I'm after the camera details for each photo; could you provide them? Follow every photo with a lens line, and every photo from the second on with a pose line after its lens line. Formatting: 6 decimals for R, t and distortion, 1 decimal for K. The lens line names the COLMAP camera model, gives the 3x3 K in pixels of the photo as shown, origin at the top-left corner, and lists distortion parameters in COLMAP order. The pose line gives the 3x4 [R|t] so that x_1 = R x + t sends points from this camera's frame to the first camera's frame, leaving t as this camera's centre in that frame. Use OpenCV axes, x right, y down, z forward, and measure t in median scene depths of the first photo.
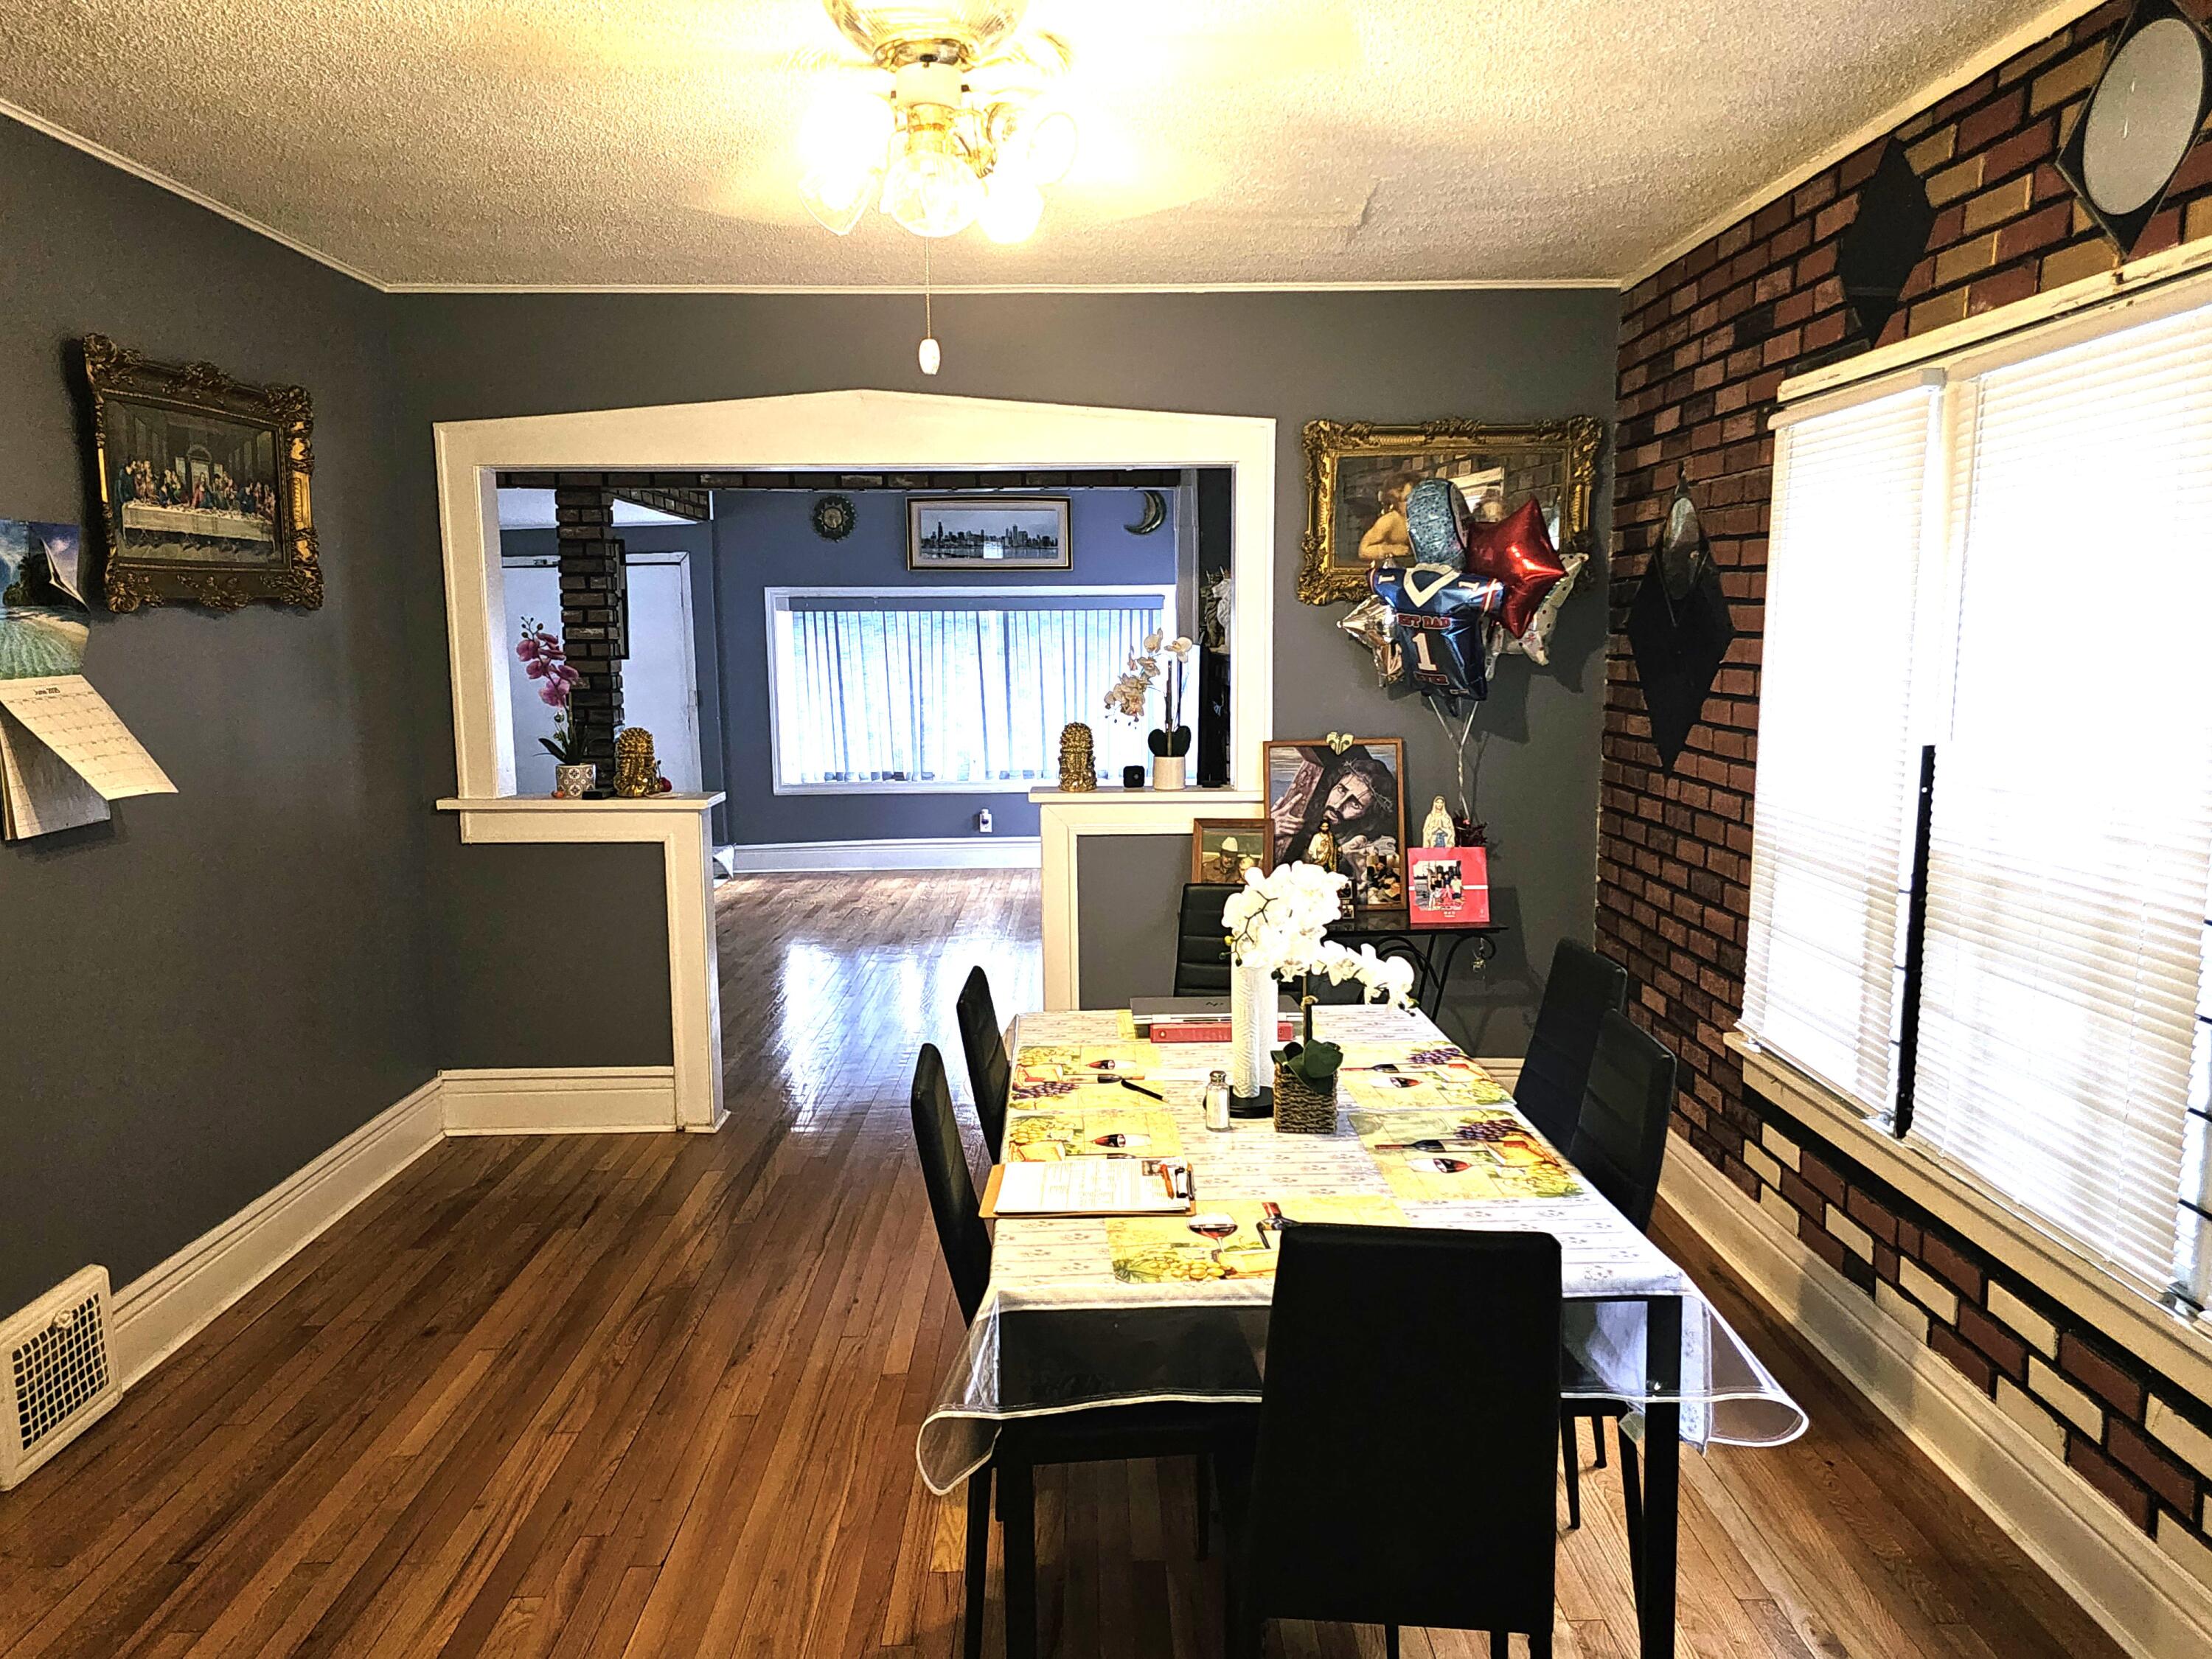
lens RADIAL K [[1577.2, 0, 1102.0], [0, 1577.2, 835.7], [0, 0, 1]] dist [0.071076, -0.074571]
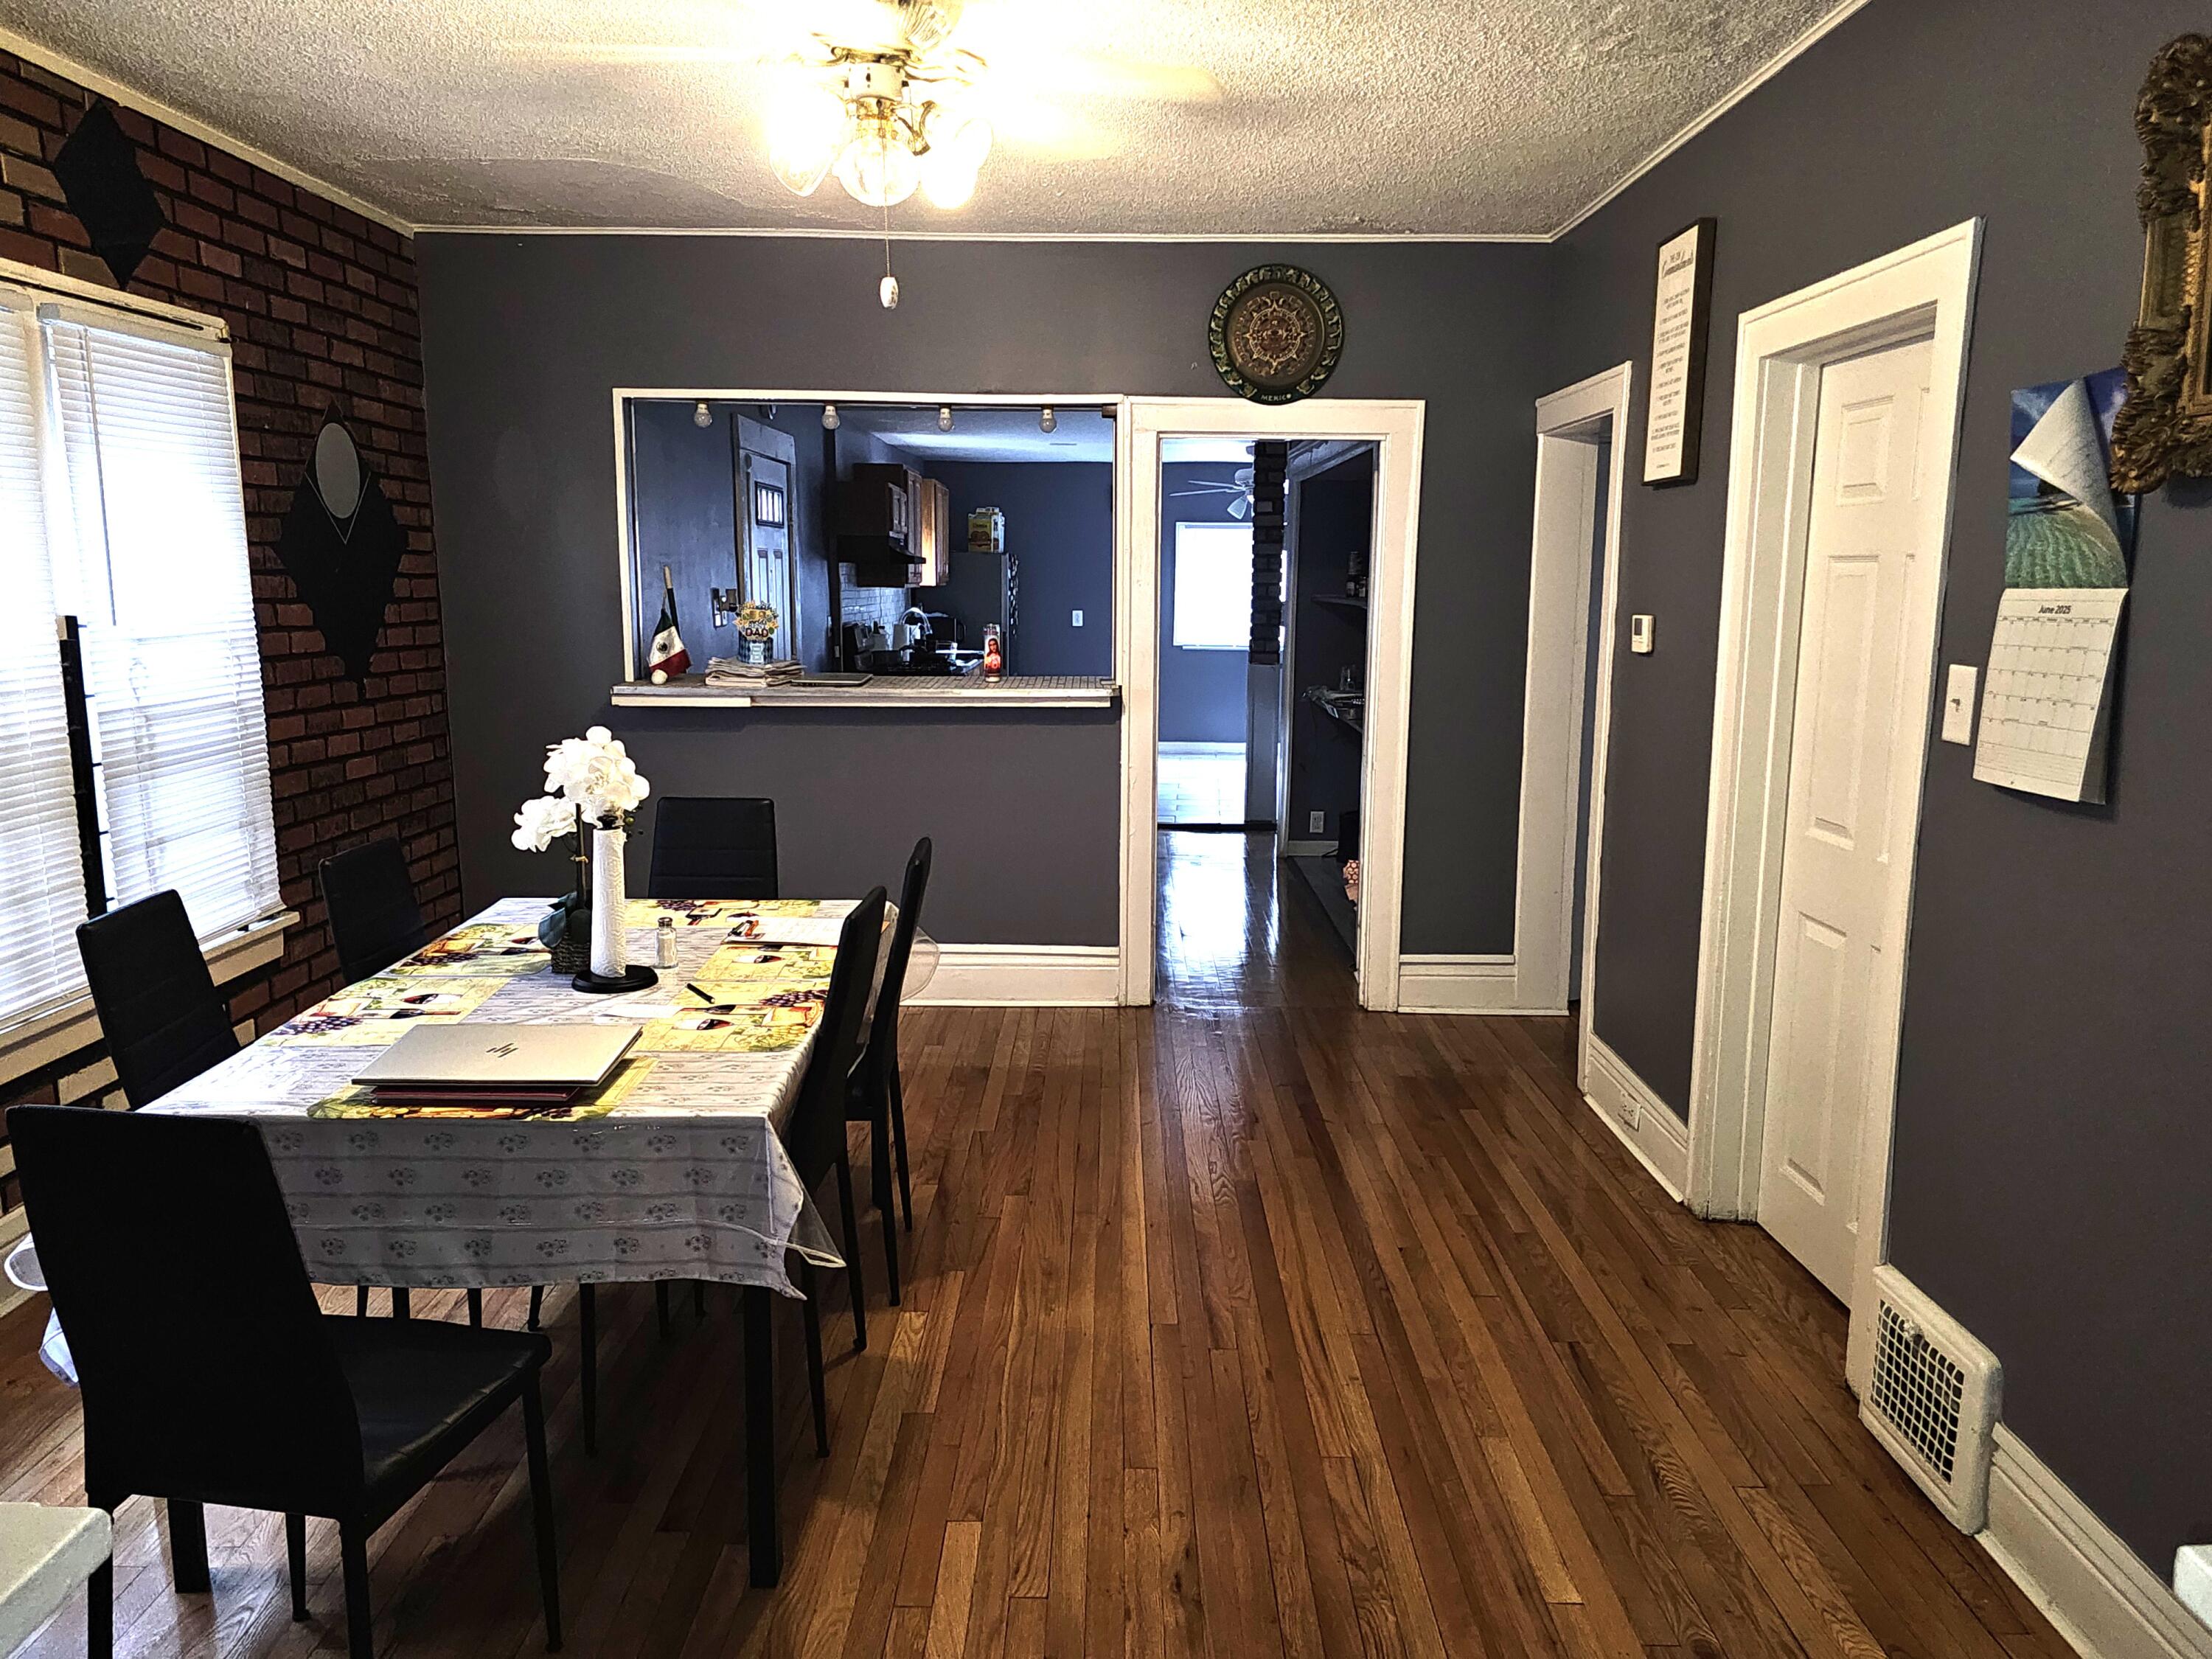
lens RADIAL K [[1577.2, 0, 1102.0], [0, 1577.2, 835.7], [0, 0, 1]] dist [0.071076, -0.074571]
pose [[-0.999793, -0.002699, 0.020167, -0.237666], [0.003474, 0.953955, 0.299930, -0.223858], [-0.020048, 0.299938, -0.953748, 1.837683]]
